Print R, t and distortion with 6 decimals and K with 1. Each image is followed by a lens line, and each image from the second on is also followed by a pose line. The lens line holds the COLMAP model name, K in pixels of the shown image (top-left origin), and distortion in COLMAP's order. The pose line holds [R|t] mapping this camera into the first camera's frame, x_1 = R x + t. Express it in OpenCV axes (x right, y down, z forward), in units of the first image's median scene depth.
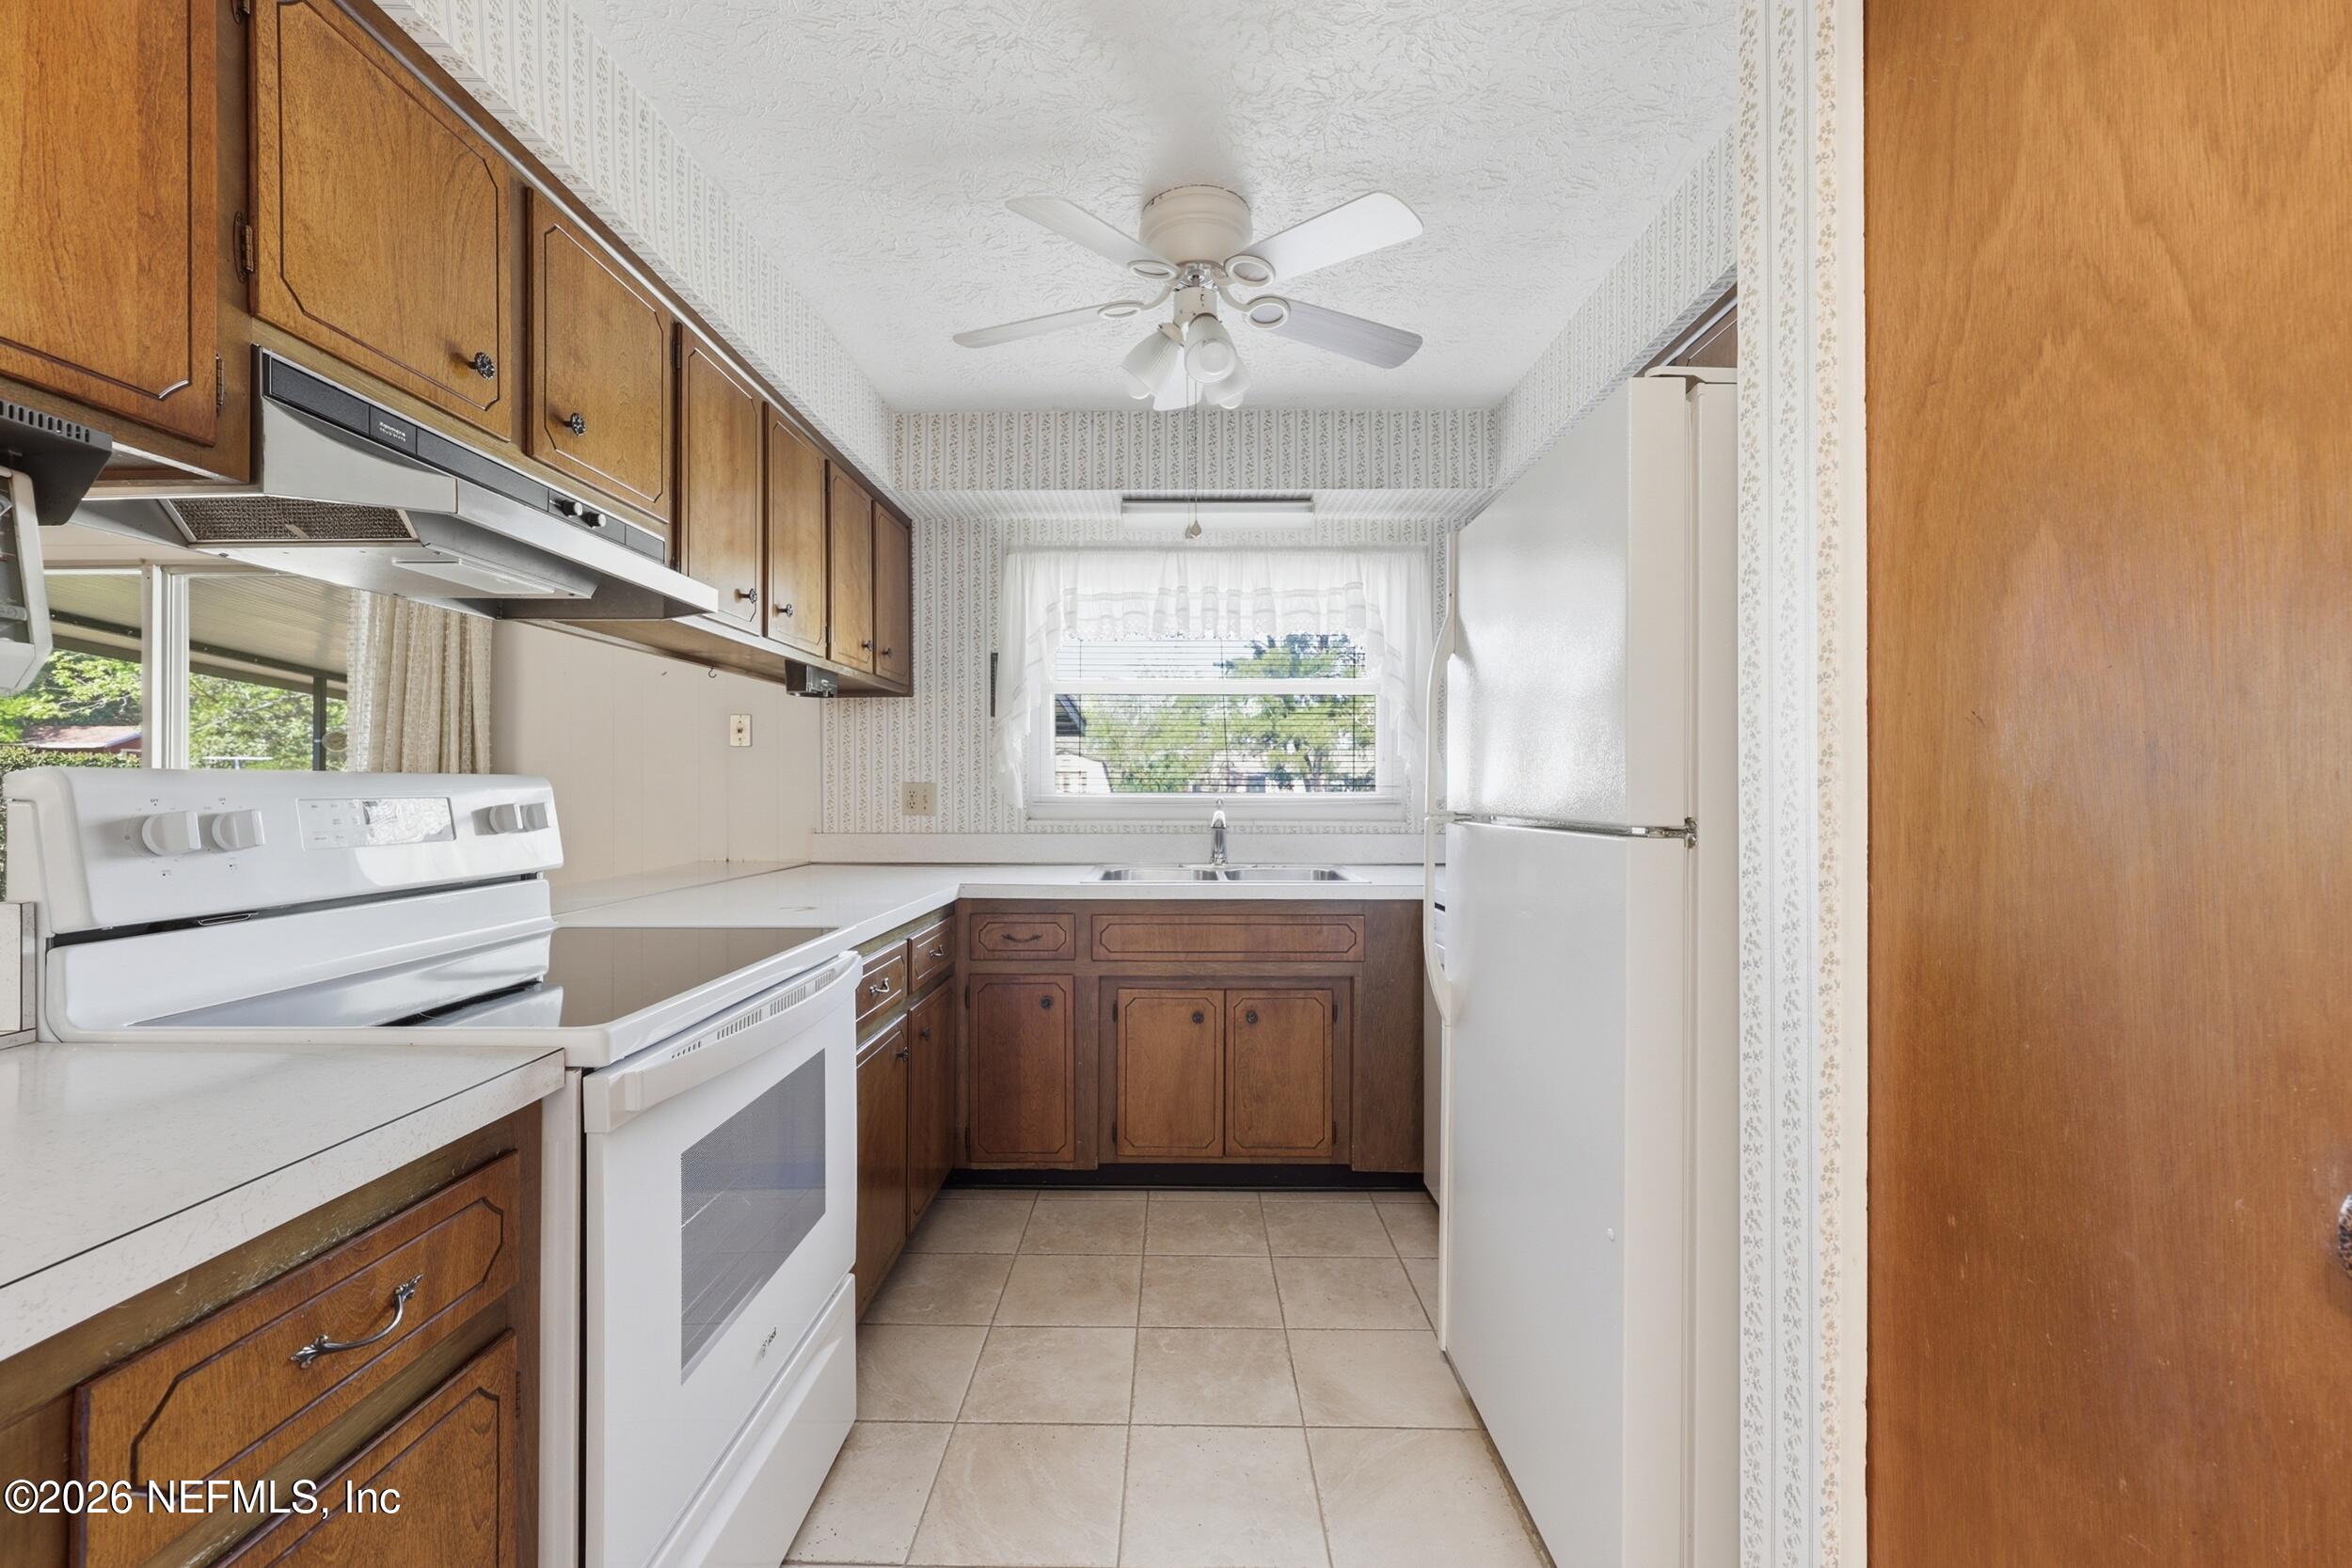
lens RADIAL K [[941.0, 0, 1164.5], [0, 941.0, 781.1], [0, 0, 1]] dist [-0.001403, -0.000178]
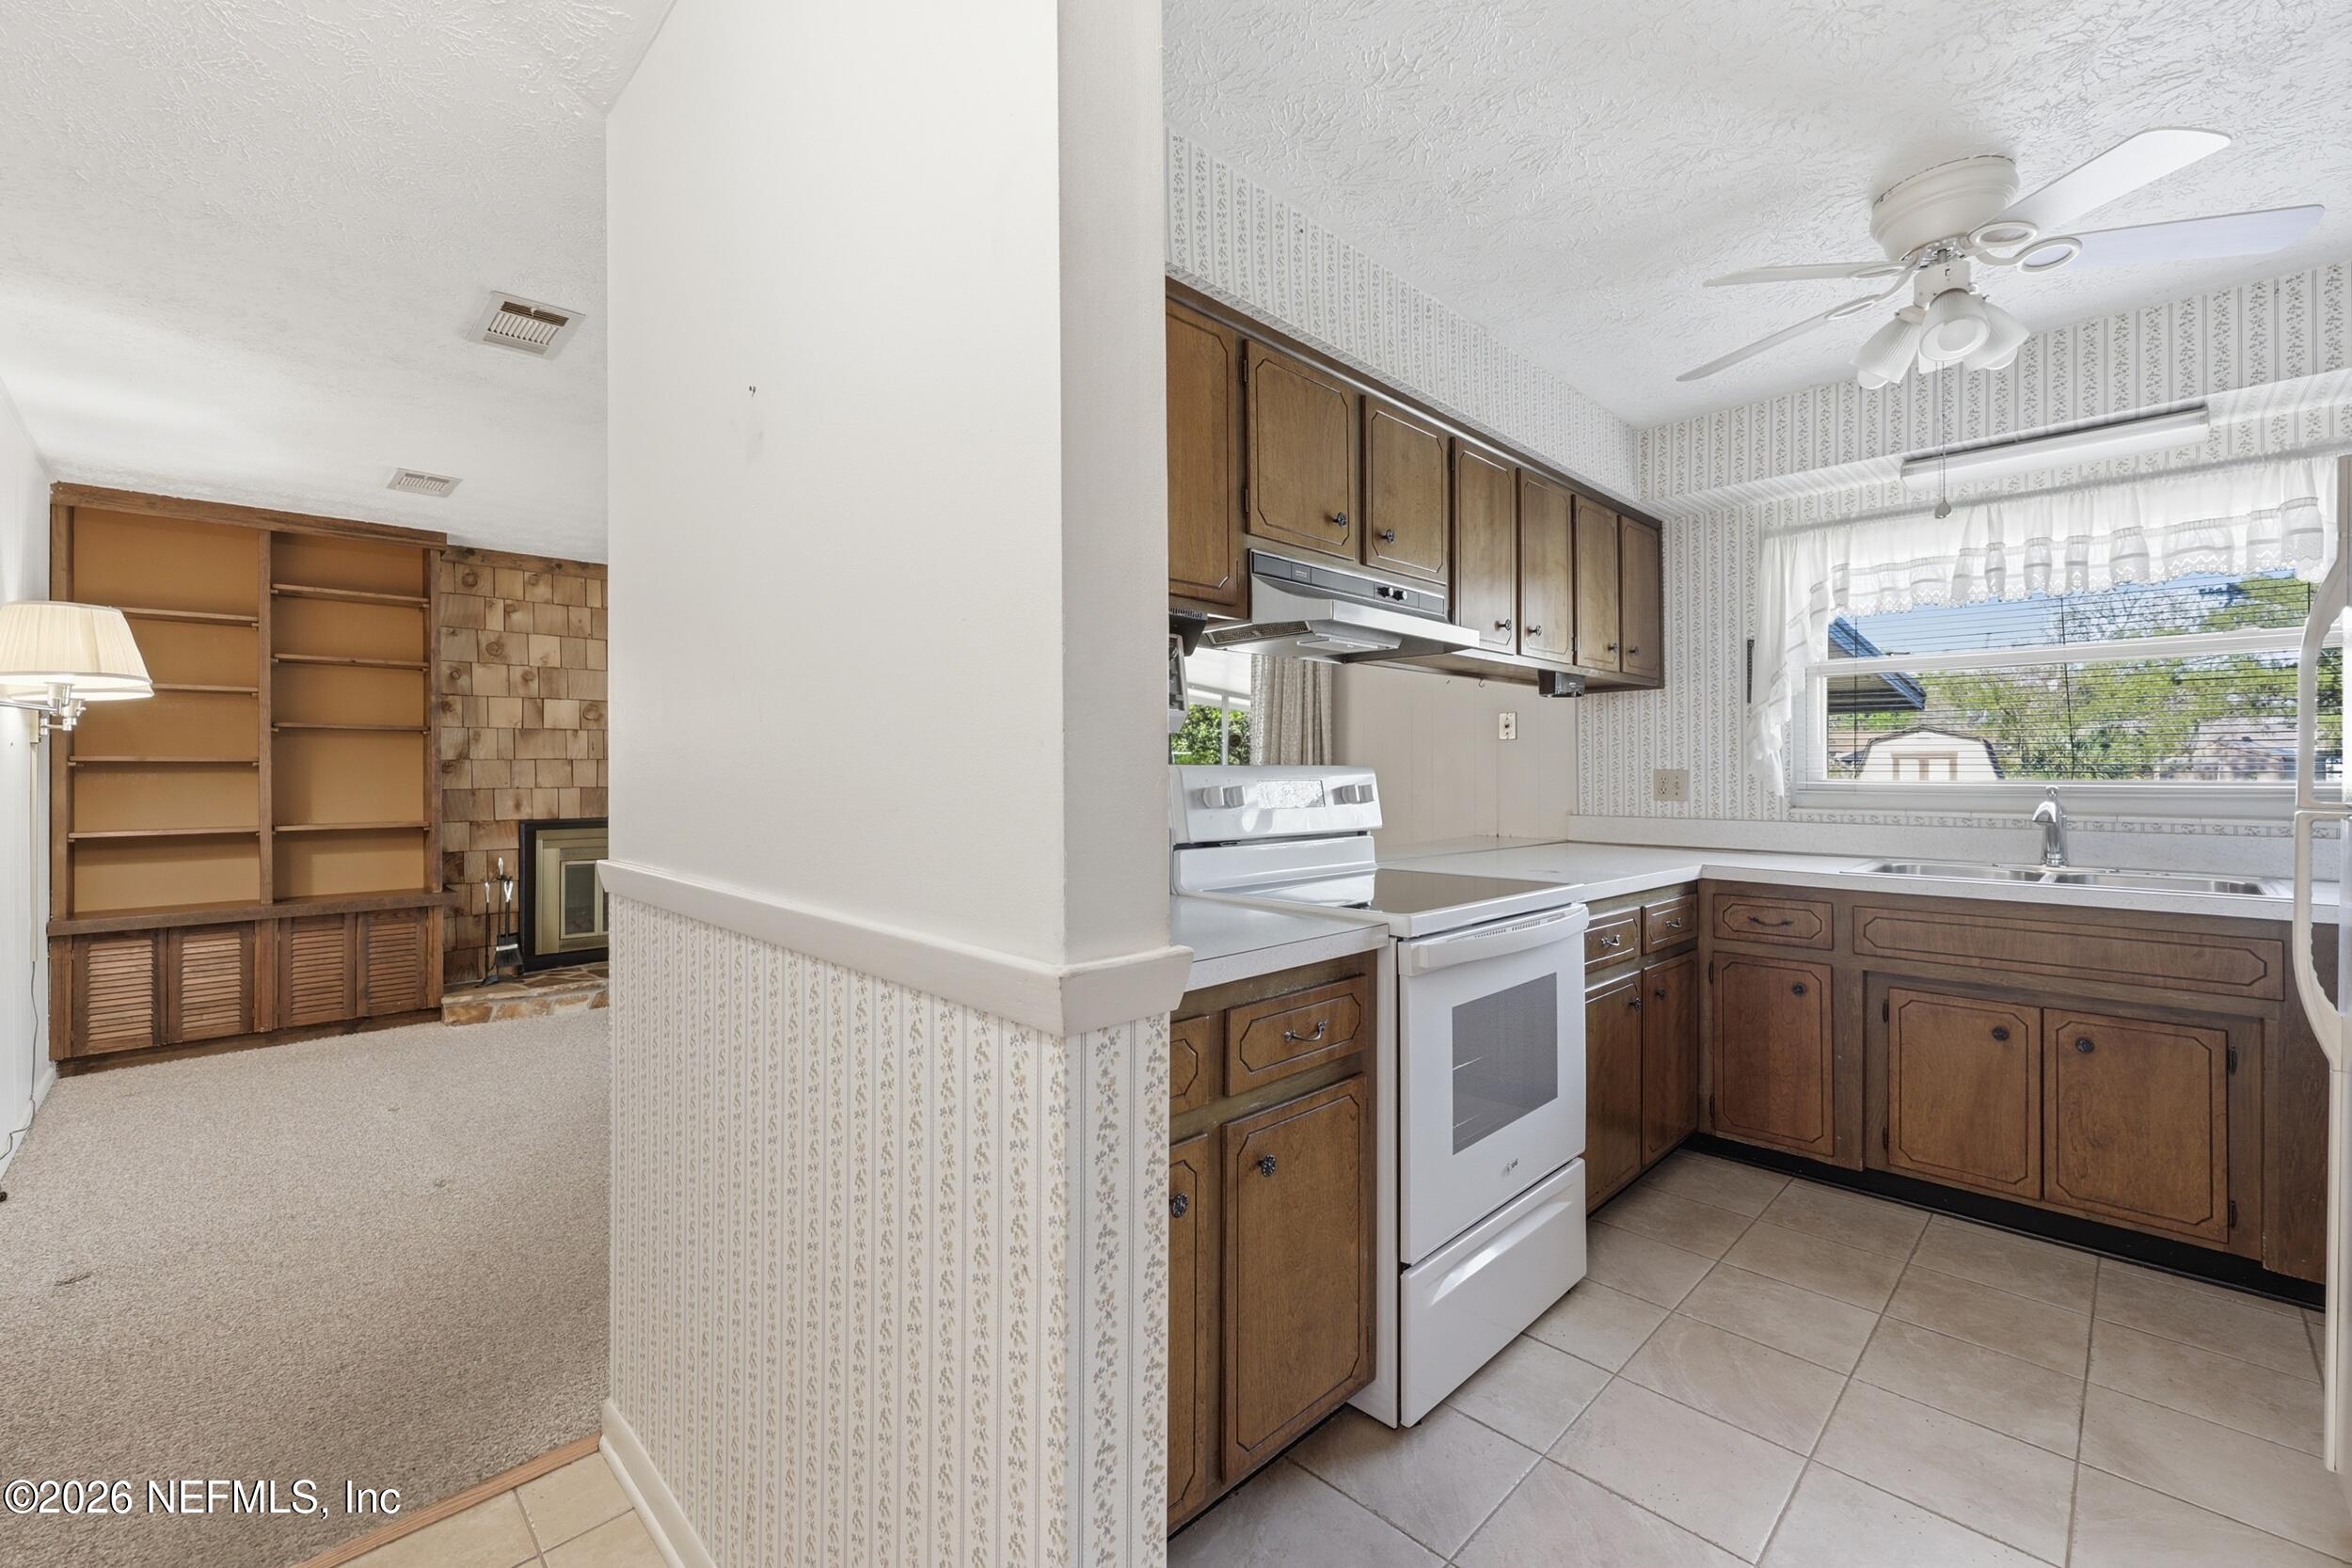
lens RADIAL K [[959.8, 0, 1170.9], [0, 959.8, 767.4], [0, 0, 1]] dist [0.002114, 0.000175]
pose [[0.714269, -0.004586, -0.699856, 0.125403], [0.004200, 0.999989, -0.002267, -0.001126], [0.699859, -0.001320, 0.714280, -0.216368]]
